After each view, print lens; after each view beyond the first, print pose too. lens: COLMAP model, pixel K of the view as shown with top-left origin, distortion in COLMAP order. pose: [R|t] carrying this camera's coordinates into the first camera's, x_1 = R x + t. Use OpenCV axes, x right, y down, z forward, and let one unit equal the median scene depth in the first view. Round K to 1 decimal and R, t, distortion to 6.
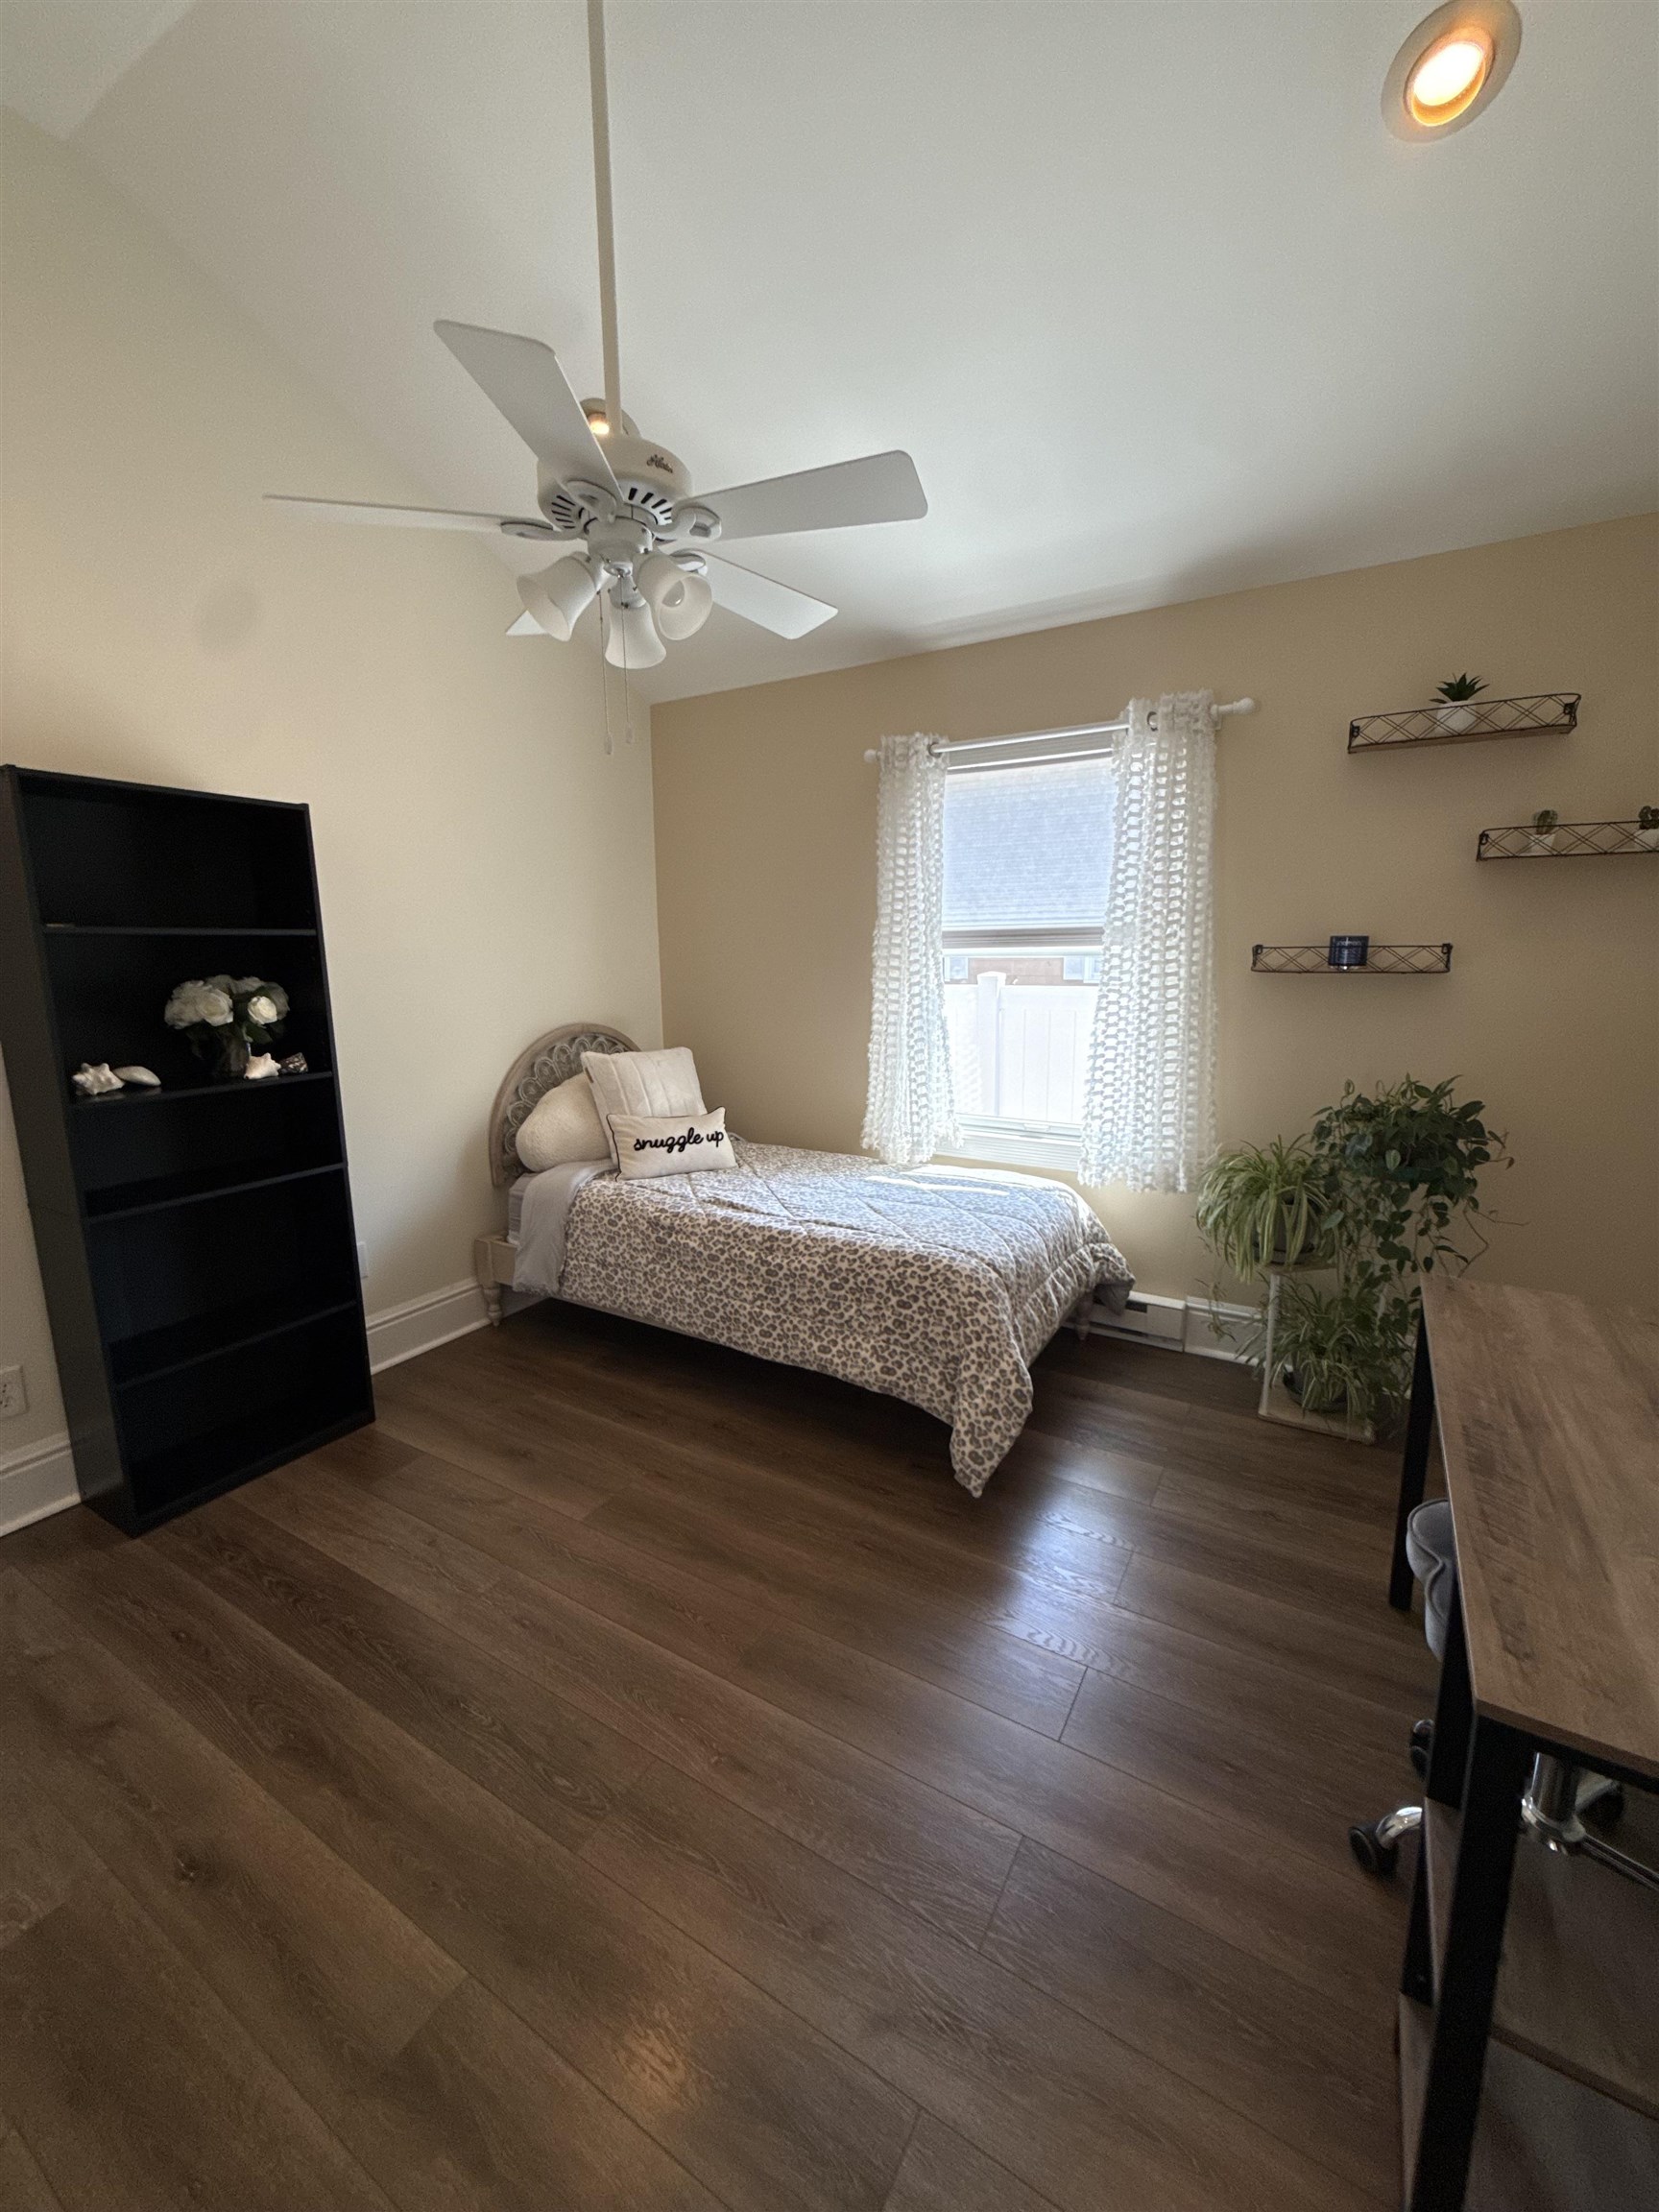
lens RADIAL K [[879.6, 0, 825.2], [0, 879.6, 1097.8], [0, 0, 1]] dist [0.001052, 0.000436]
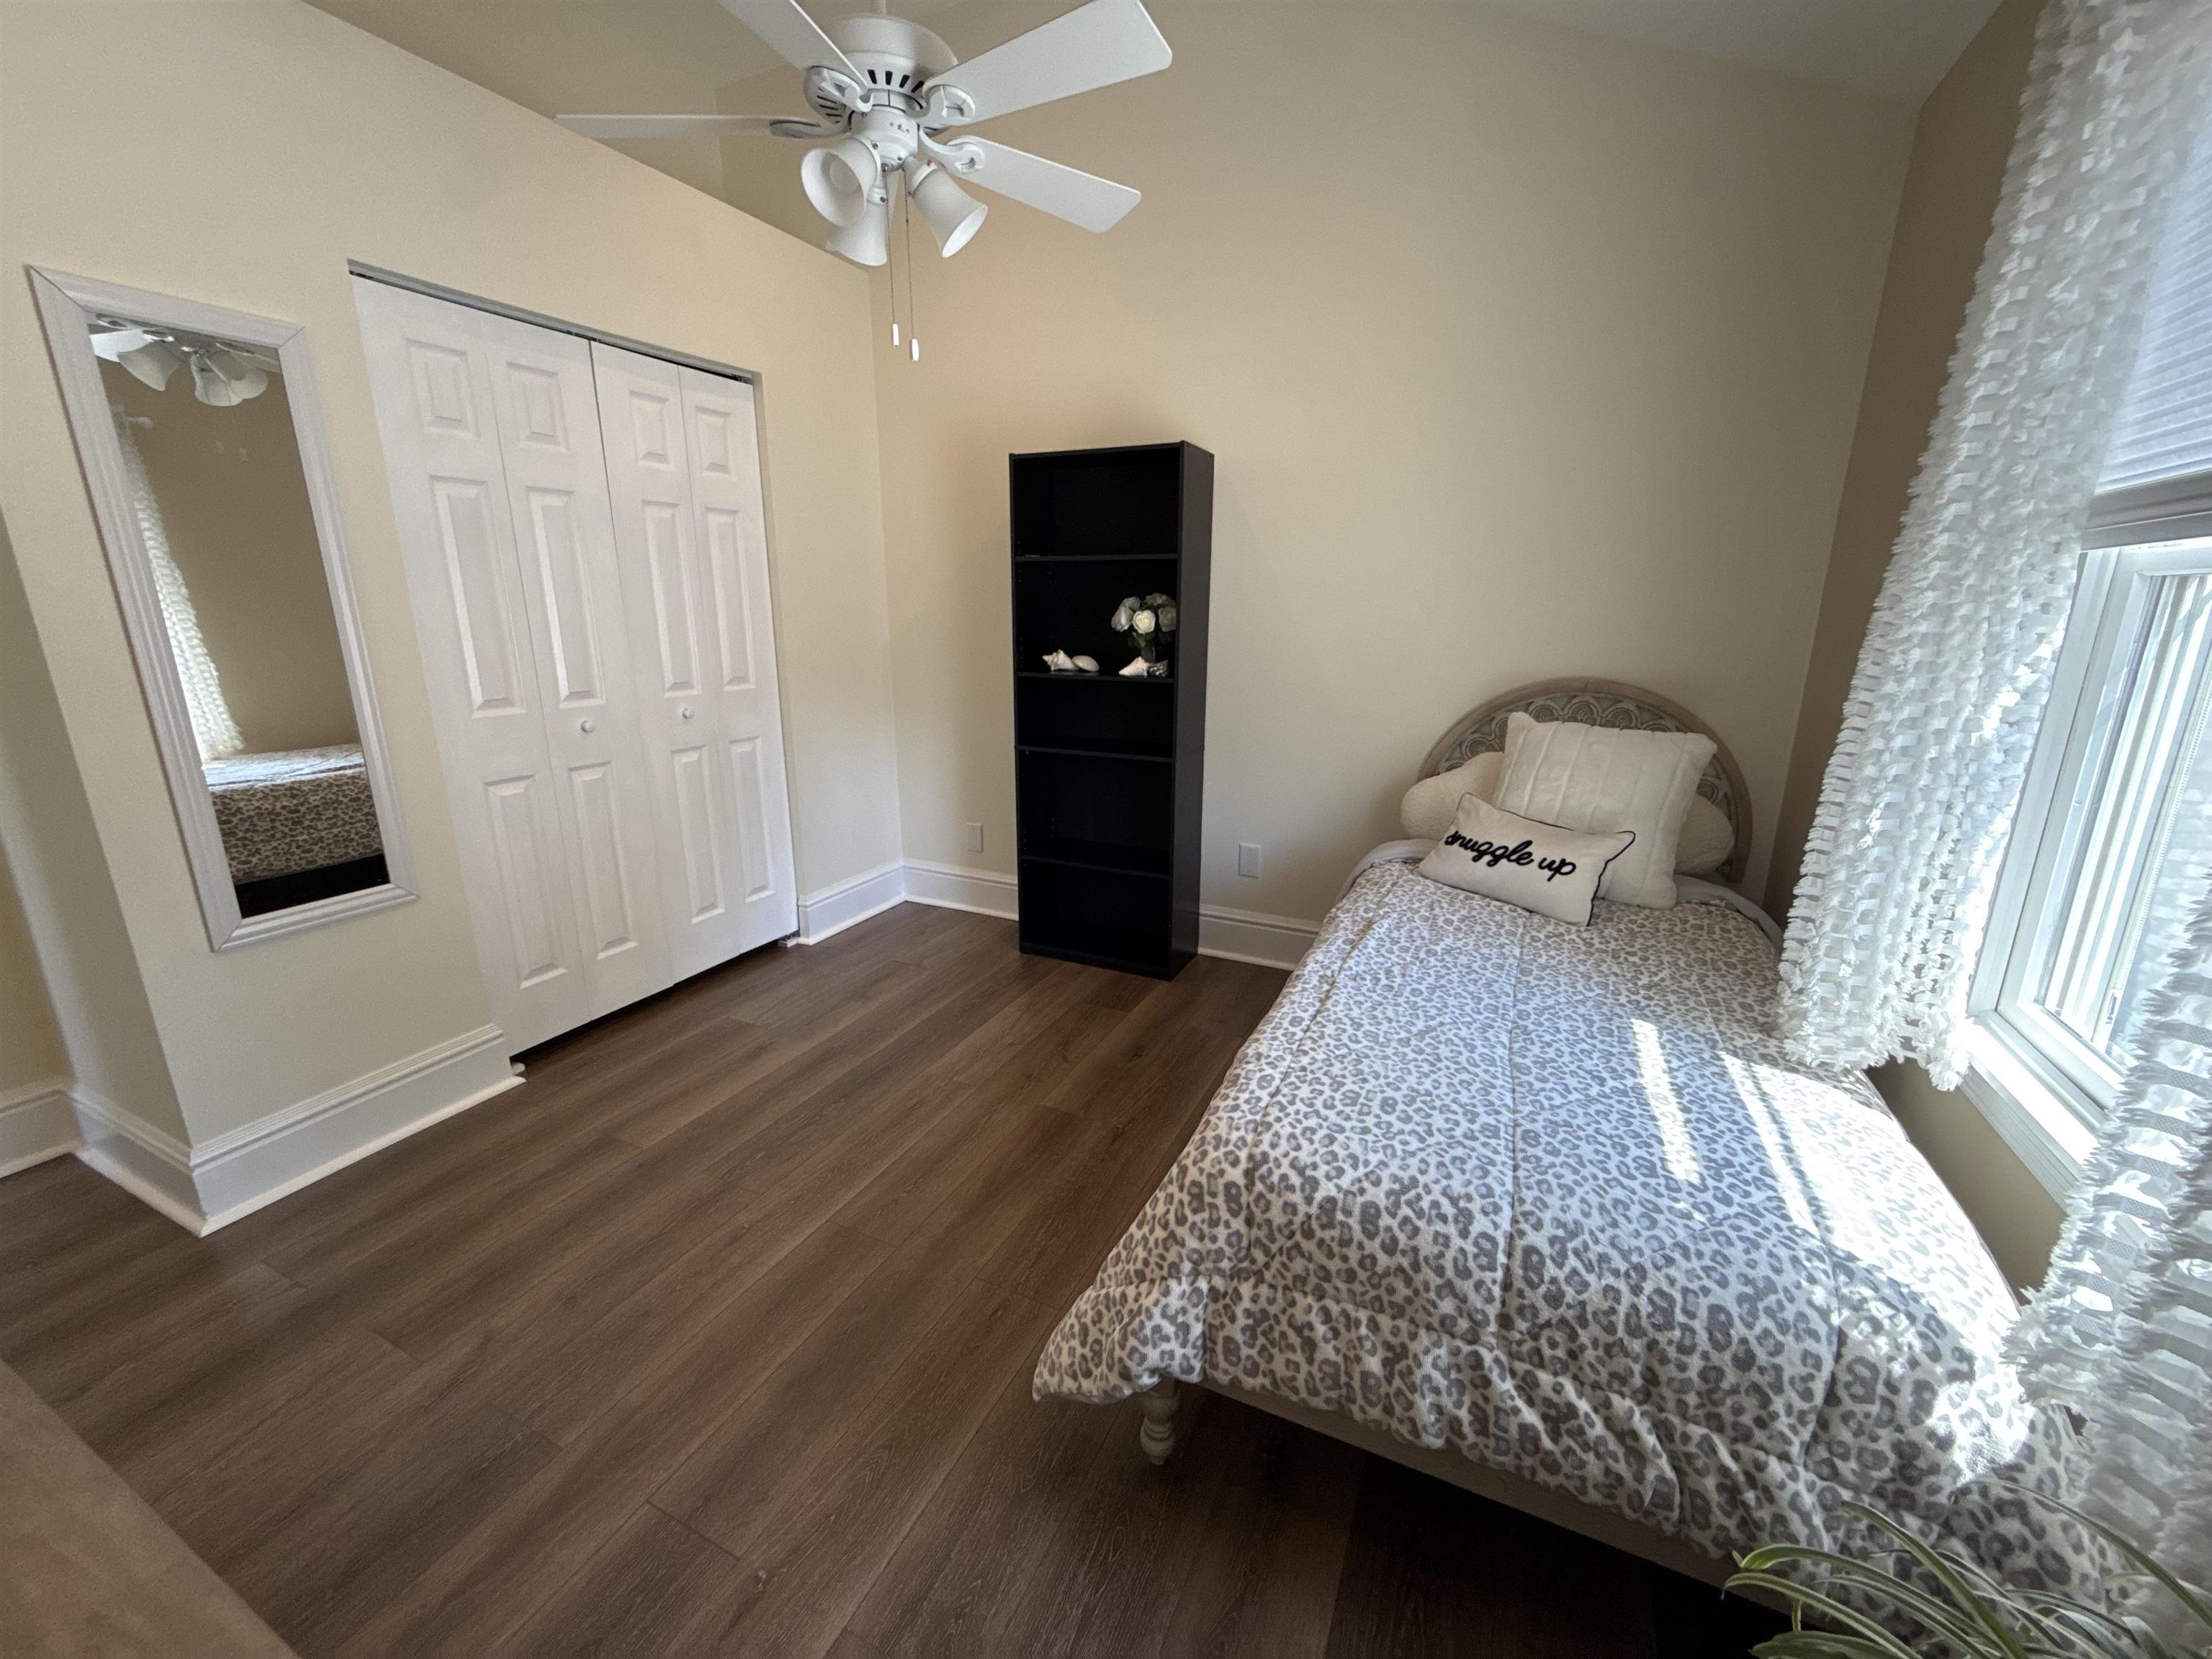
lens RADIAL K [[879.6, 0, 1106.0], [0, 879.6, 829.5], [0, 0, 1]] dist [0.001052, 0.000436]
pose [[0.094497, 0.259978, -0.960979, 0.603868], [-0.174444, 0.954688, 0.241122, -0.104283], [0.980122, 0.144852, 0.135567, 0.779152]]
